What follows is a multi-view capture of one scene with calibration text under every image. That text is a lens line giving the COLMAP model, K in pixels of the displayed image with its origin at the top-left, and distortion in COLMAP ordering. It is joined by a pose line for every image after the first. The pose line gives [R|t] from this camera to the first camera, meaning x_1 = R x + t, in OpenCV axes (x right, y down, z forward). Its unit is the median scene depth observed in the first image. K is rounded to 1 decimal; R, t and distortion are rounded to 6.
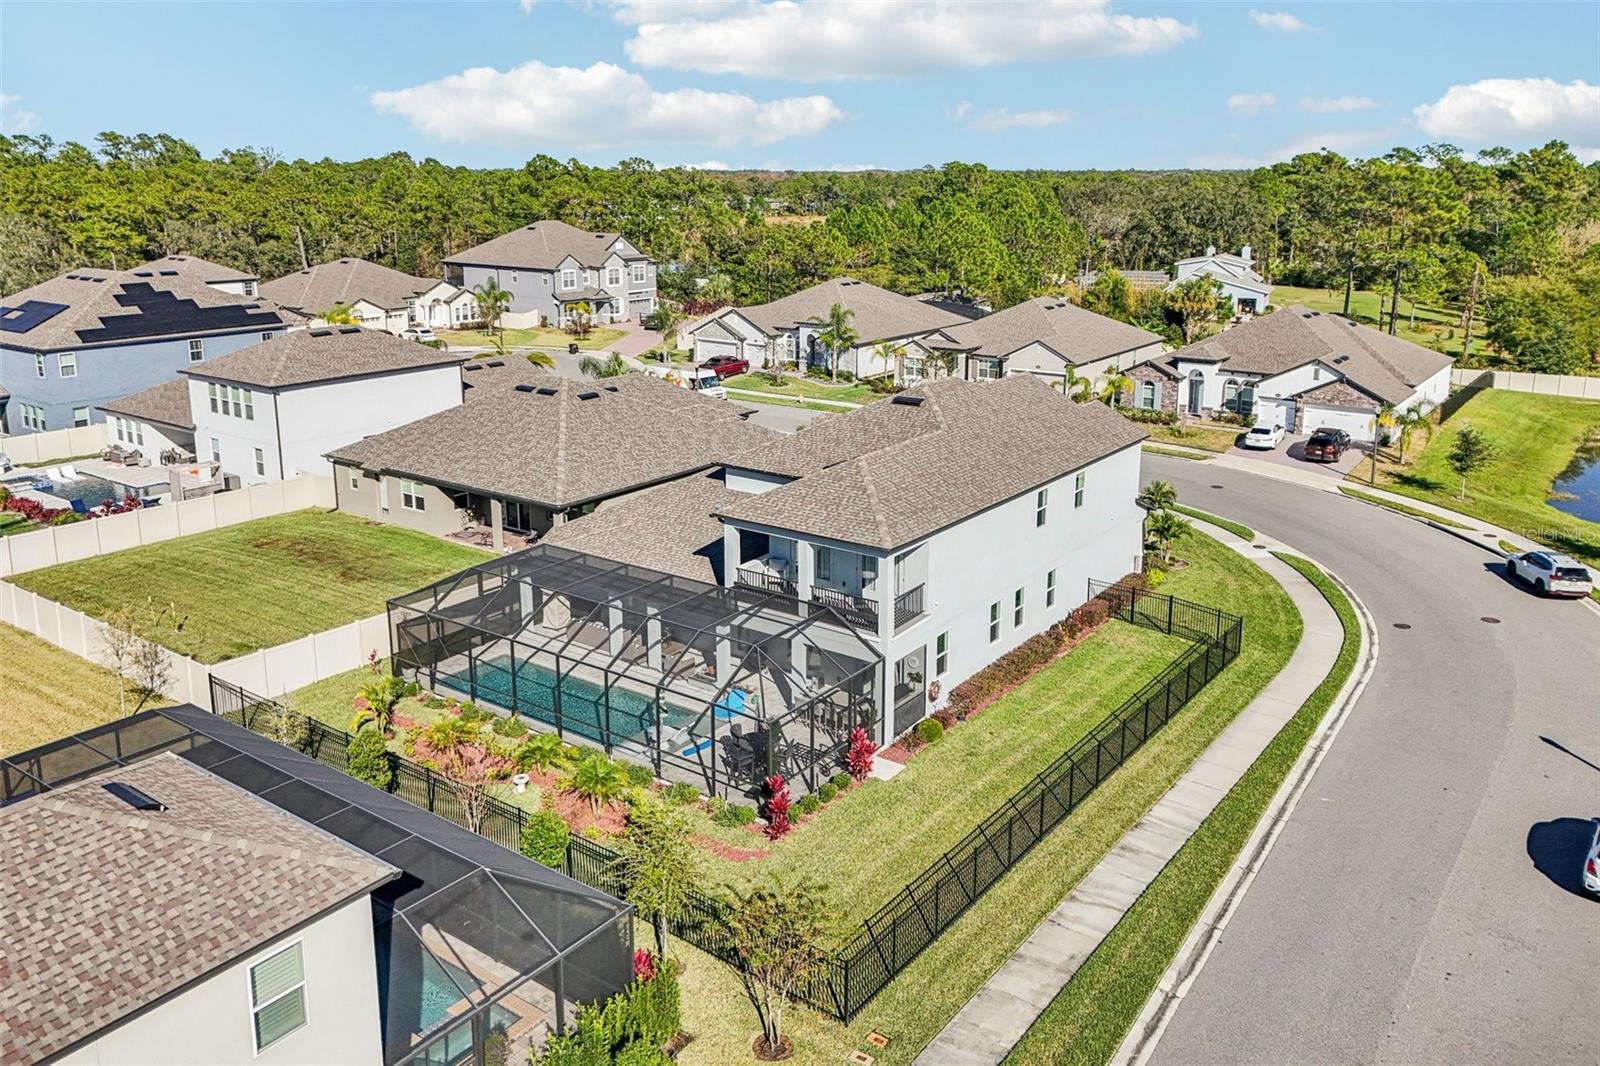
lens RADIAL K [[1319.3, 0, 730.0], [0, 1319.3, 604.0], [0, 0, 1]] dist [0.090100, -0.087712]
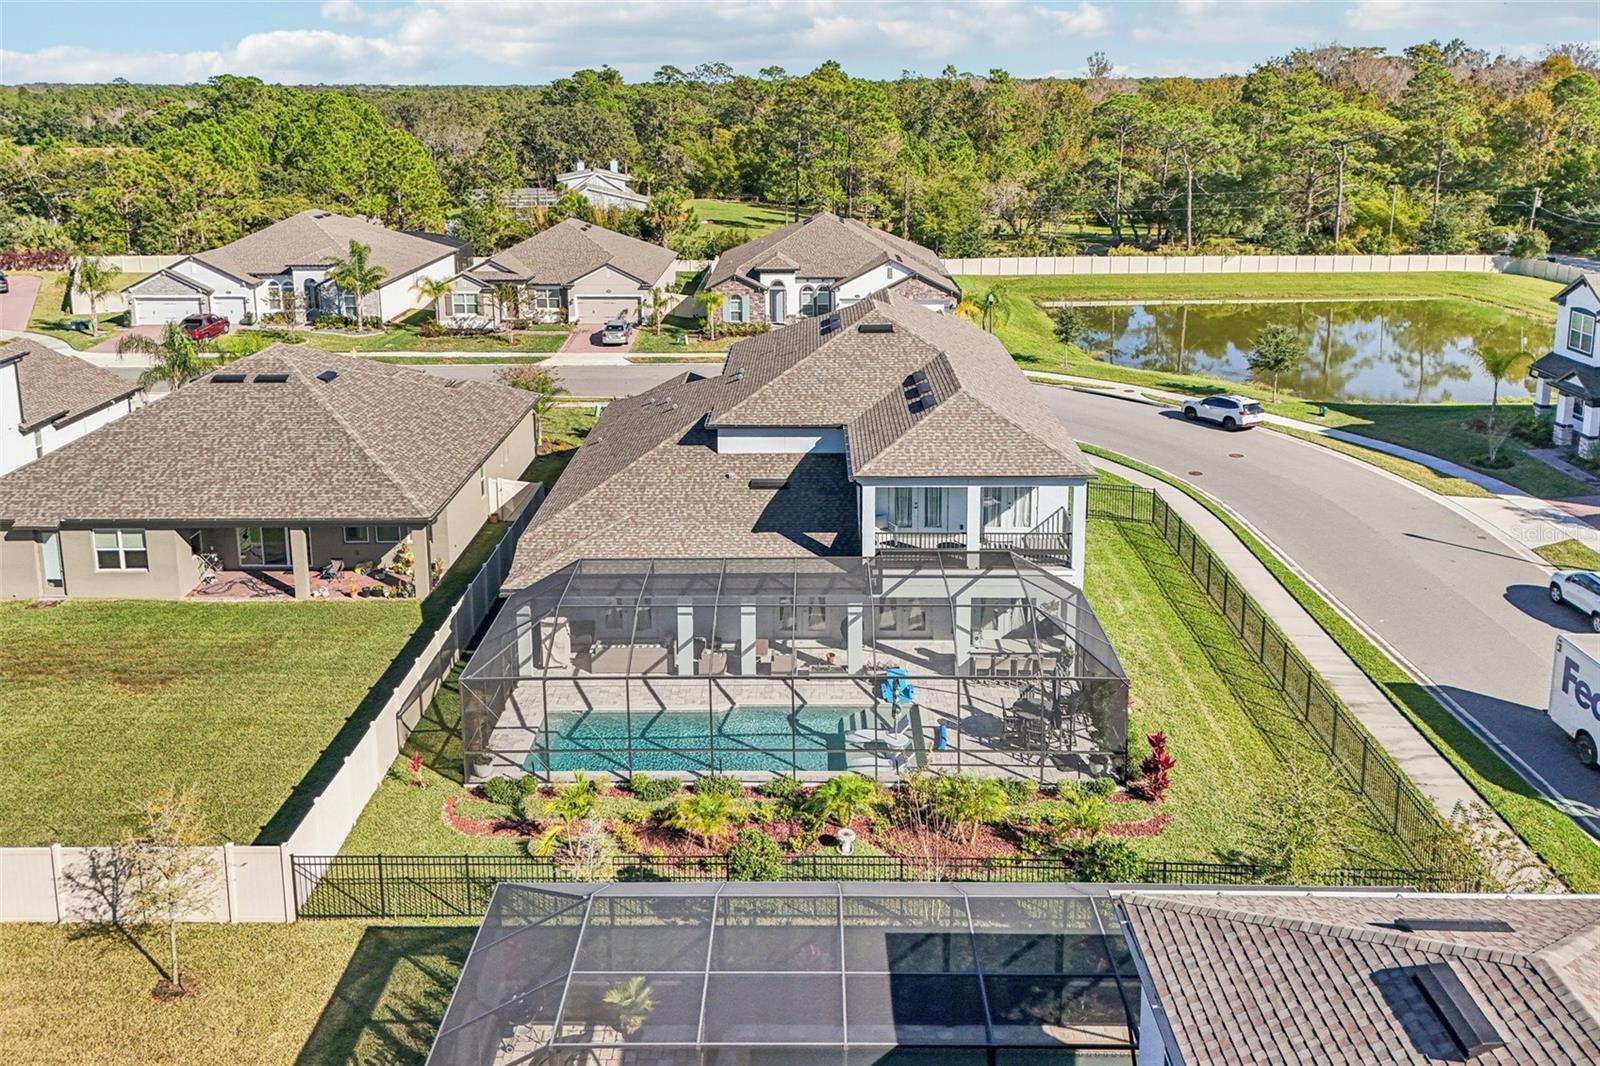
lens RADIAL K [[1356.2, 0, 770.5], [0, 1356.2, 531.3], [0, 0, 1]] dist [0.125868, -0.169008]
pose [[0.776217, -0.202817, 0.596953, -0.324402], [0.202875, 0.976835, 0.068086, -0.057536], [-0.596933, 0.068257, 0.799382, 0.170667]]
